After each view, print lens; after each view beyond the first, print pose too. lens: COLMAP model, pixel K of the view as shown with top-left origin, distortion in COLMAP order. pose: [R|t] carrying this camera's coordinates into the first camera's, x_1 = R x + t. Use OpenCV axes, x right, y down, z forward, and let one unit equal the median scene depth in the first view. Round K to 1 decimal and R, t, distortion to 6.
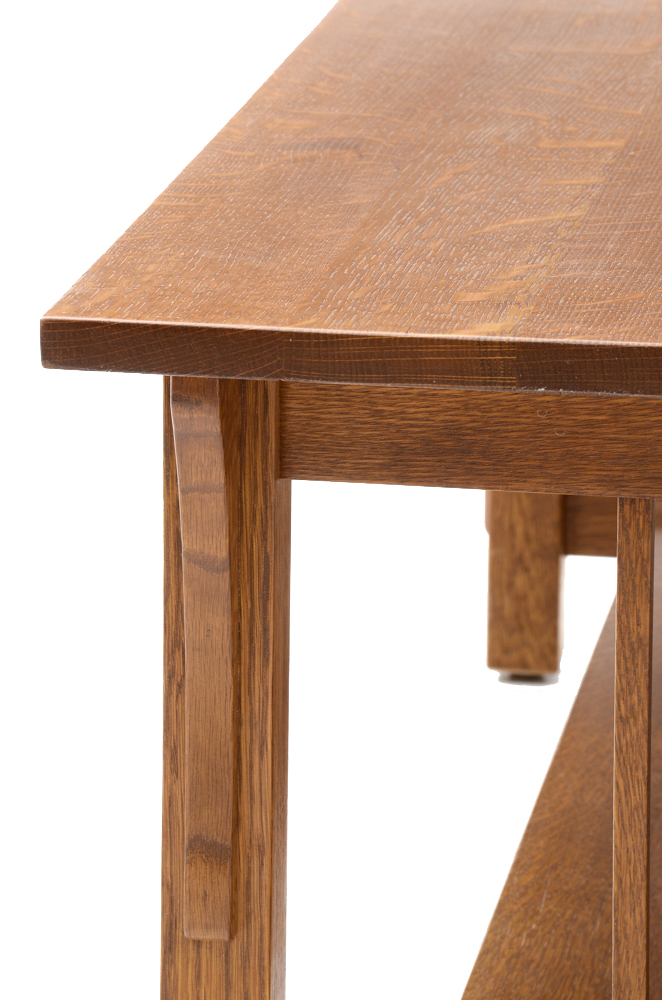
lens RADIAL K [[5946.2, 0, 329.2], [0, 5946.2, 503.2], [0, 0, 1]] dist [2.639823, 0.000000]
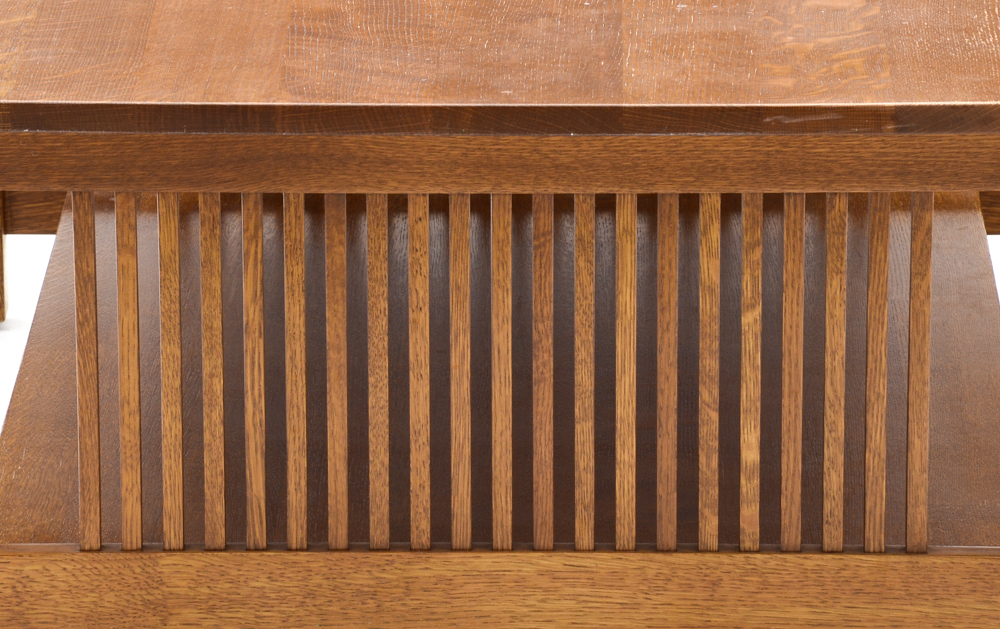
lens RADIAL K [[6178.6, 0, 498.4], [0, 6178.6, 318.1], [0, 0, 1]] dist [2.388733, 0.000000]
pose [[0.990271, -0.052826, 0.128734, -0.060487], [0.050112, 0.998450, 0.024235, -0.001931], [-0.129814, -0.017548, 0.991383, -0.750034]]
